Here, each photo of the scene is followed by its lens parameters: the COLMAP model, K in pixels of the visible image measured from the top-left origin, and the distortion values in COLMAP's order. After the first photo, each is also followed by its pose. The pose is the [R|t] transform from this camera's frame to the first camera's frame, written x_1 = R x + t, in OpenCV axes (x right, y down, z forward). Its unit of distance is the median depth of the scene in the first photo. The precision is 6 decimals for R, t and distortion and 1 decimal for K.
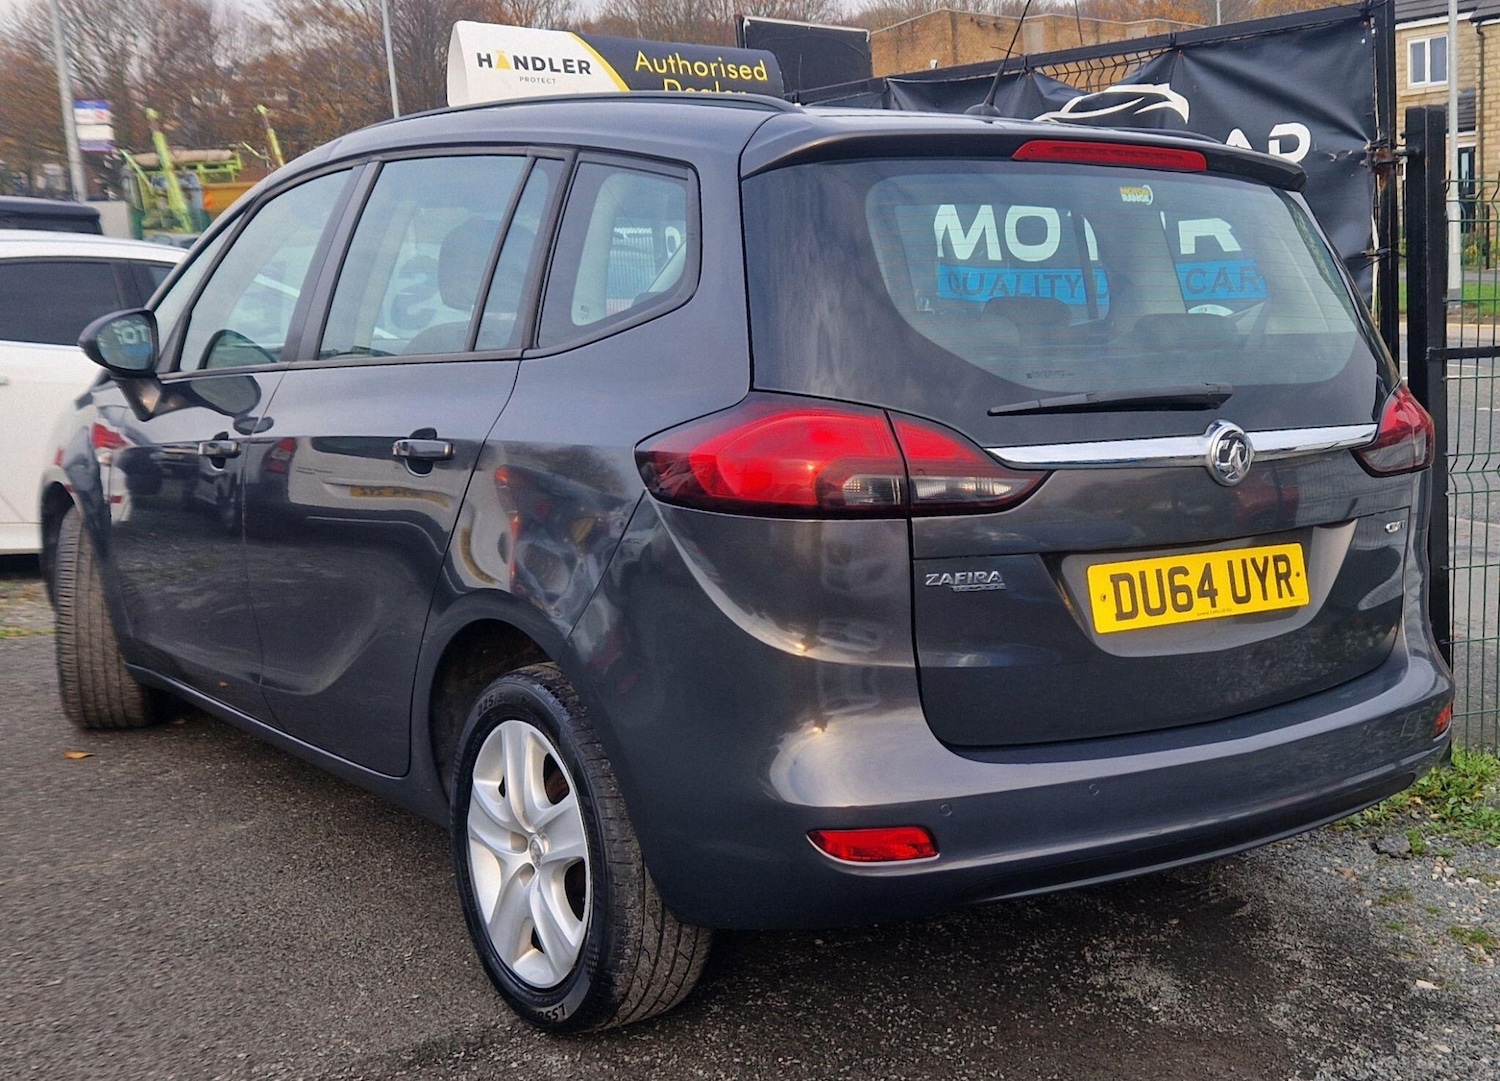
lens RADIAL K [[1852.4, 0, 1026.8], [0, 1852.4, 587.4], [0, 0, 1]] dist [0.080269, -0.114200]
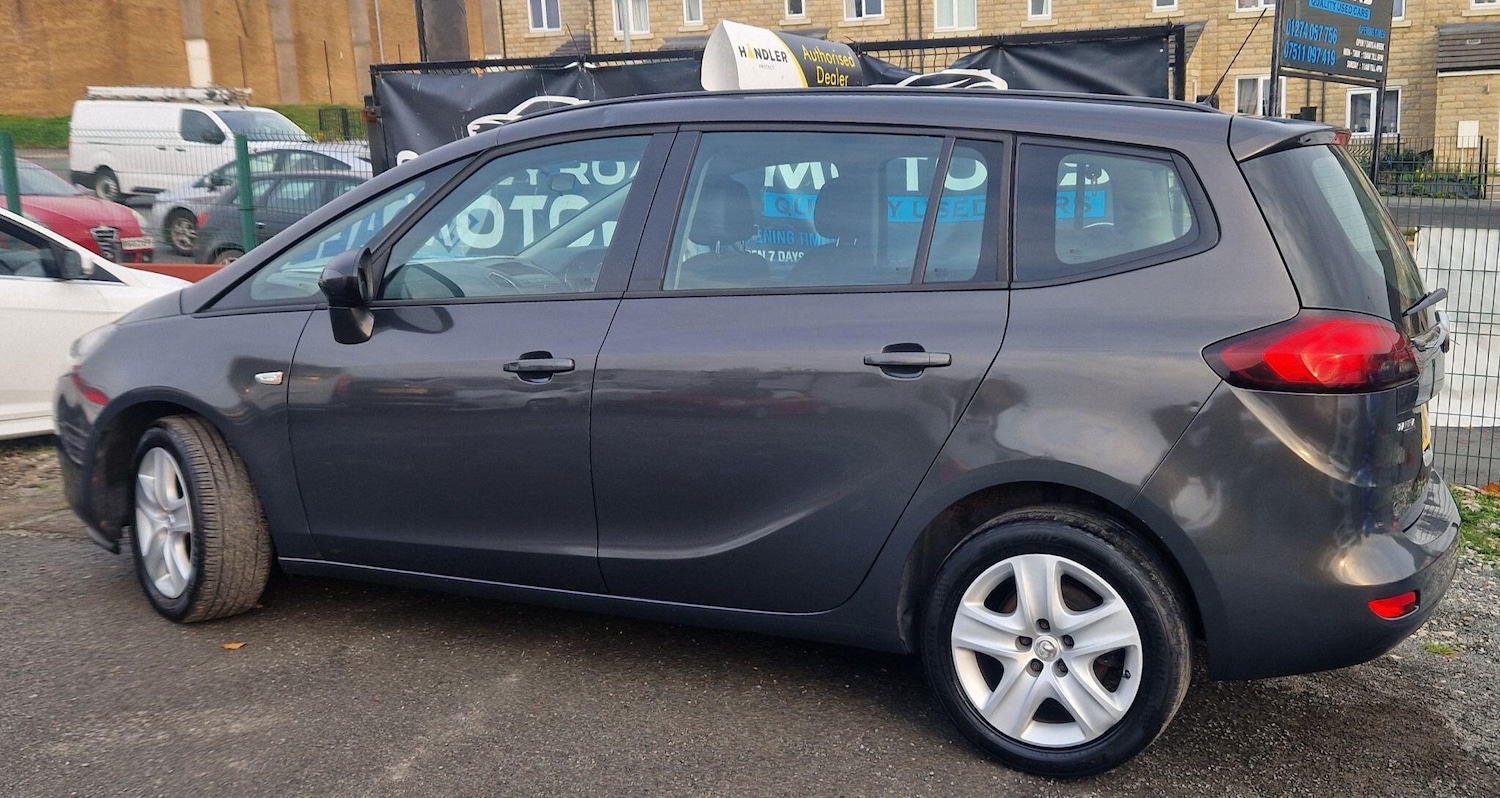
lens RADIAL K [[1380.4, 0, 857.5], [0, 1380.4, 398.9], [0, 0, 1]] dist [0.083523, -0.102972]
pose [[0.898028, -0.070347, 0.434279, -0.770034], [0.071427, 0.997350, 0.013856, -0.061155], [-0.434102, 0.018577, 0.900672, 0.133095]]
